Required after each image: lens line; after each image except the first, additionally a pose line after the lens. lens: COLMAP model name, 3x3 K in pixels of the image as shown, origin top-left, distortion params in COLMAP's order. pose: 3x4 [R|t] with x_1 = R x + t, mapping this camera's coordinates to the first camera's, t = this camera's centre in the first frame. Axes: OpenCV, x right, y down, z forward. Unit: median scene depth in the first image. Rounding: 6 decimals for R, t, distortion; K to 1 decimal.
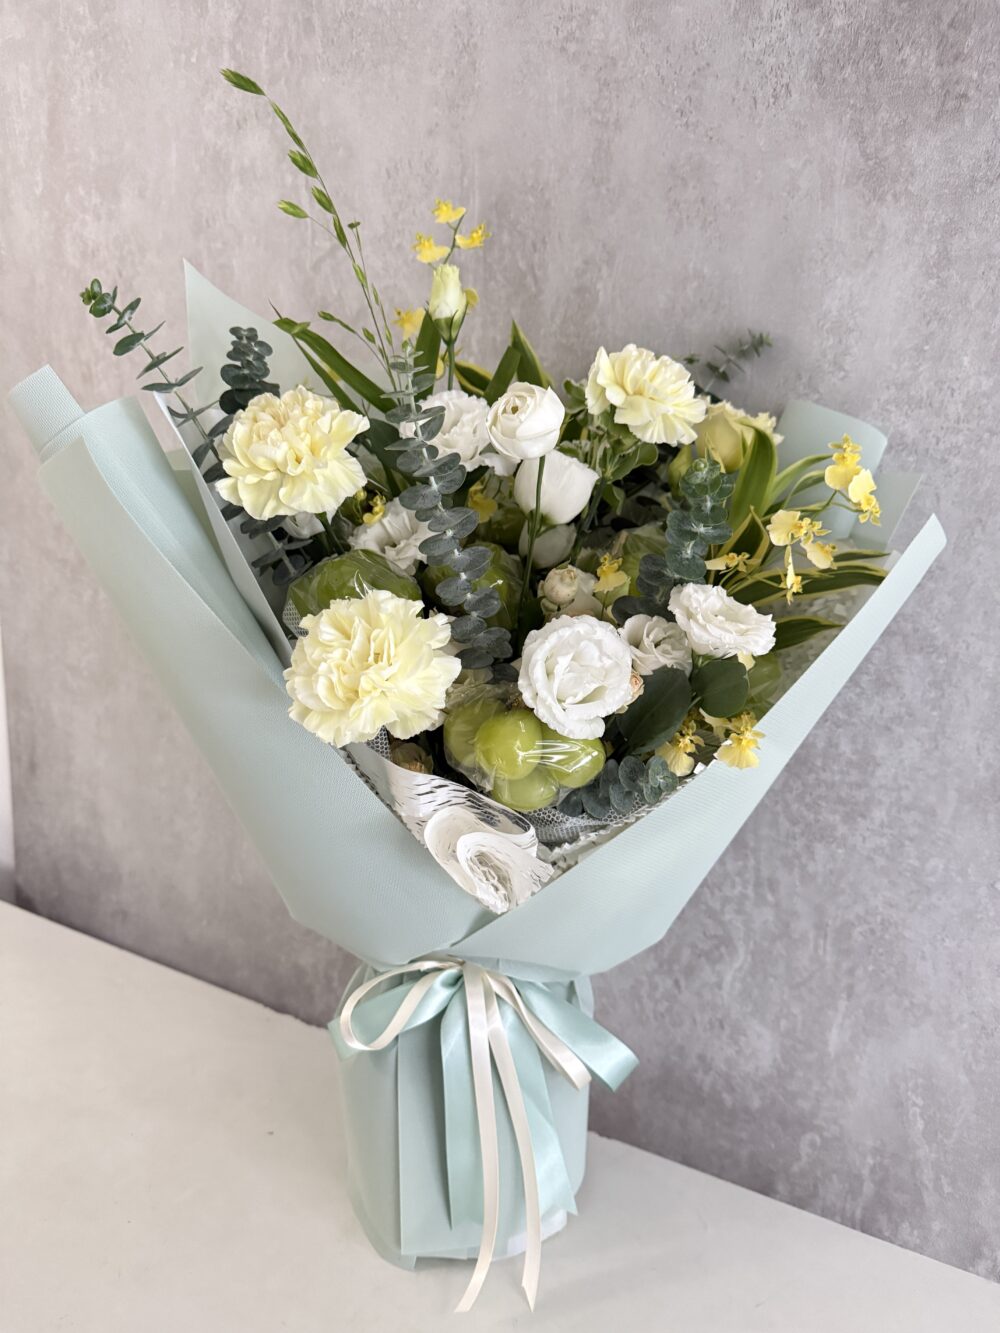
lens RADIAL K [[1030.0, 0, 506.8], [0, 1030.0, 669.9], [0, 0, 1]] dist [-0.017906, -0.014662]
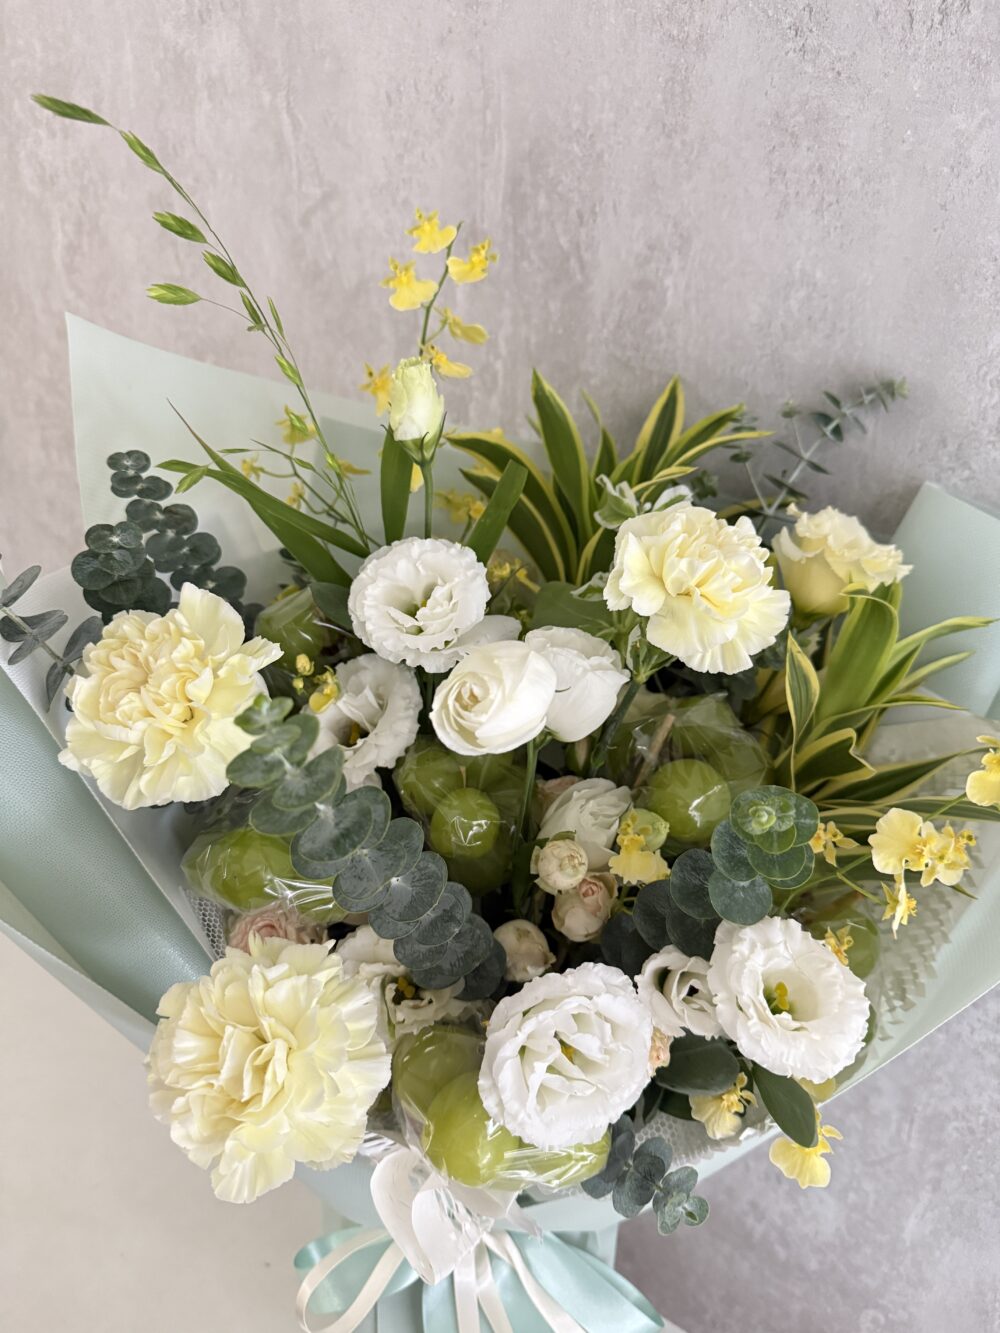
lens RADIAL K [[1030.0, 0, 500.0], [0, 1030.0, 687.7], [0, 0, 1]] dist [-0.017906, -0.014662]
pose [[0.994555, 0.028540, -0.100232, 0.062070], [-0.008209, 0.980236, 0.197662, -0.274463], [0.103892, -0.195763, 0.975132, 0.269759]]
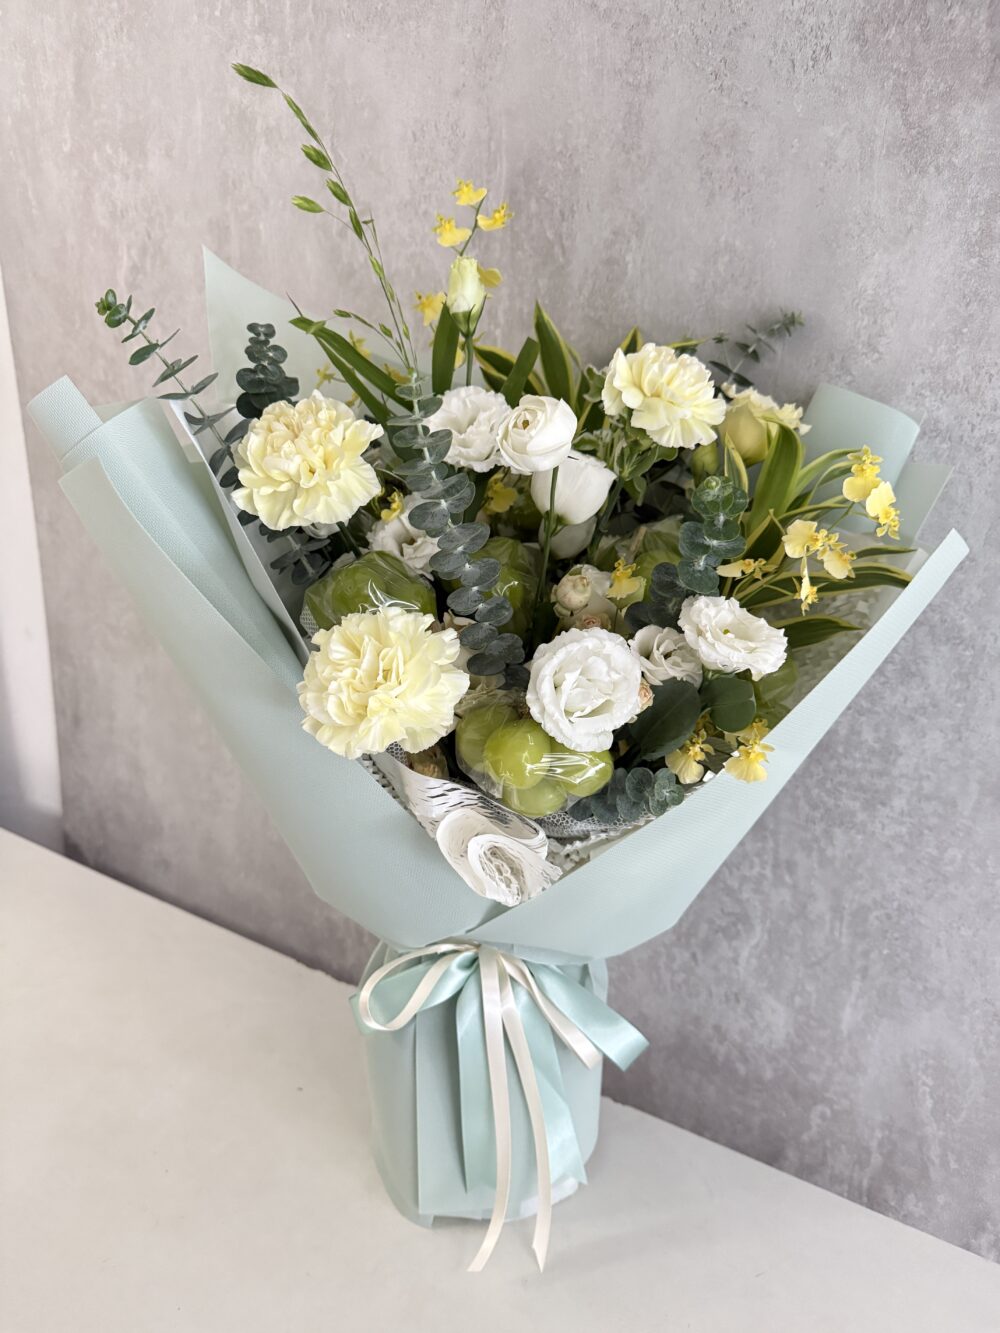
lens RADIAL K [[1030.0, 0, 495.5], [0, 1030.0, 678.8], [0, 0, 1]] dist [-0.017906, -0.014662]
pose [[0.998504, 0.011879, -0.053364, 0.024424], [-0.007635, 0.996842, 0.079038, -0.060752], [0.054134, -0.078512, 0.995442, -0.005911]]
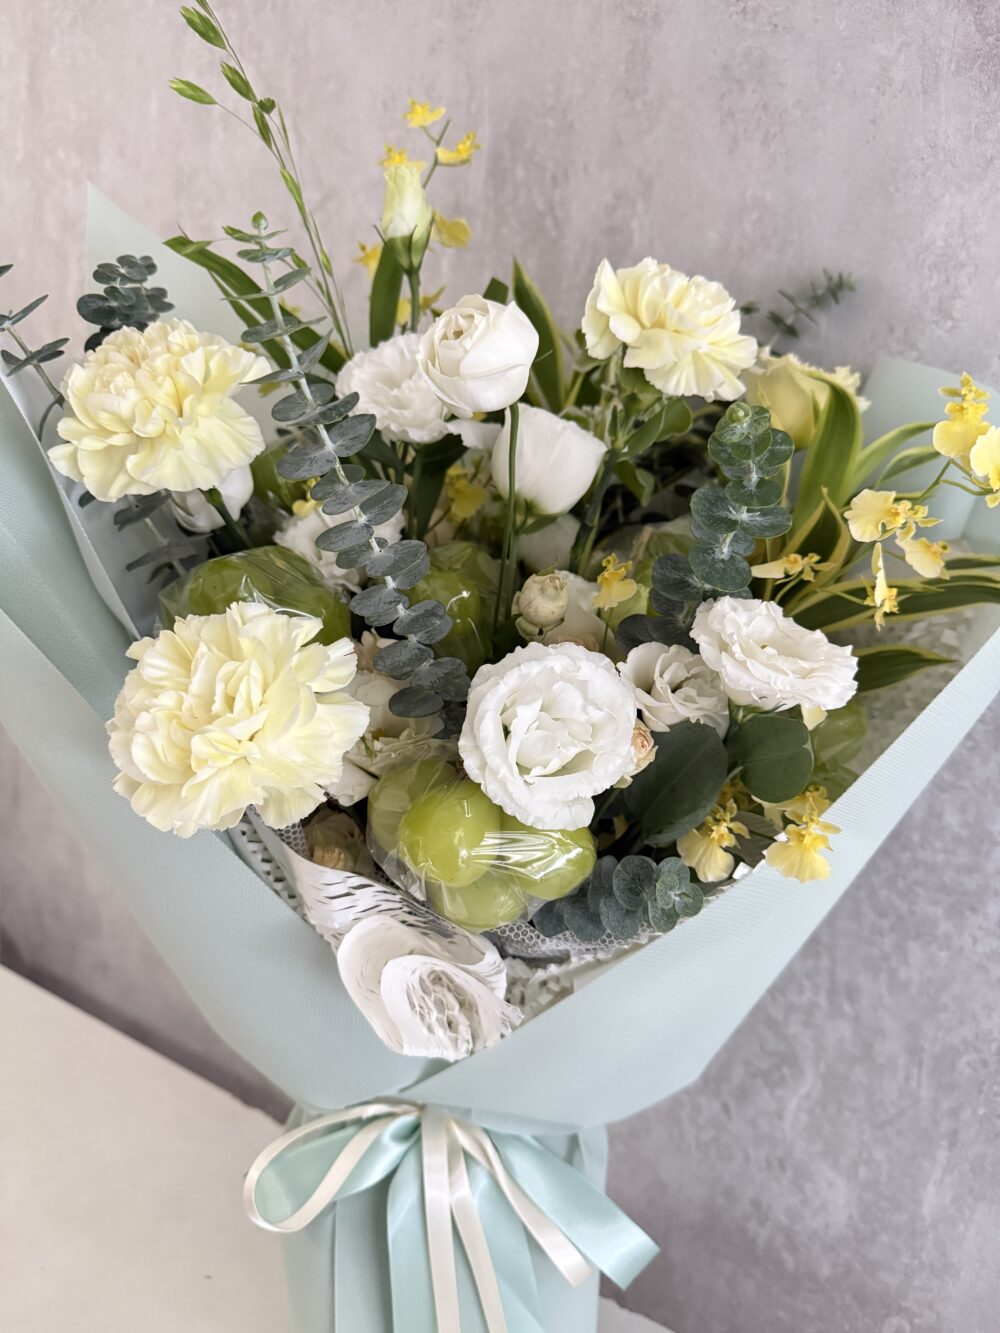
lens RADIAL K [[1030.0, 0, 500.3], [0, 1030.0, 661.8], [0, 0, 1]] dist [-0.017906, -0.014662]
pose [[0.996721, 0.013770, -0.079733, 0.063862], [-0.015735, 0.999586, -0.024072, -0.017861], [0.079368, 0.025248, 0.996526, 0.242402]]
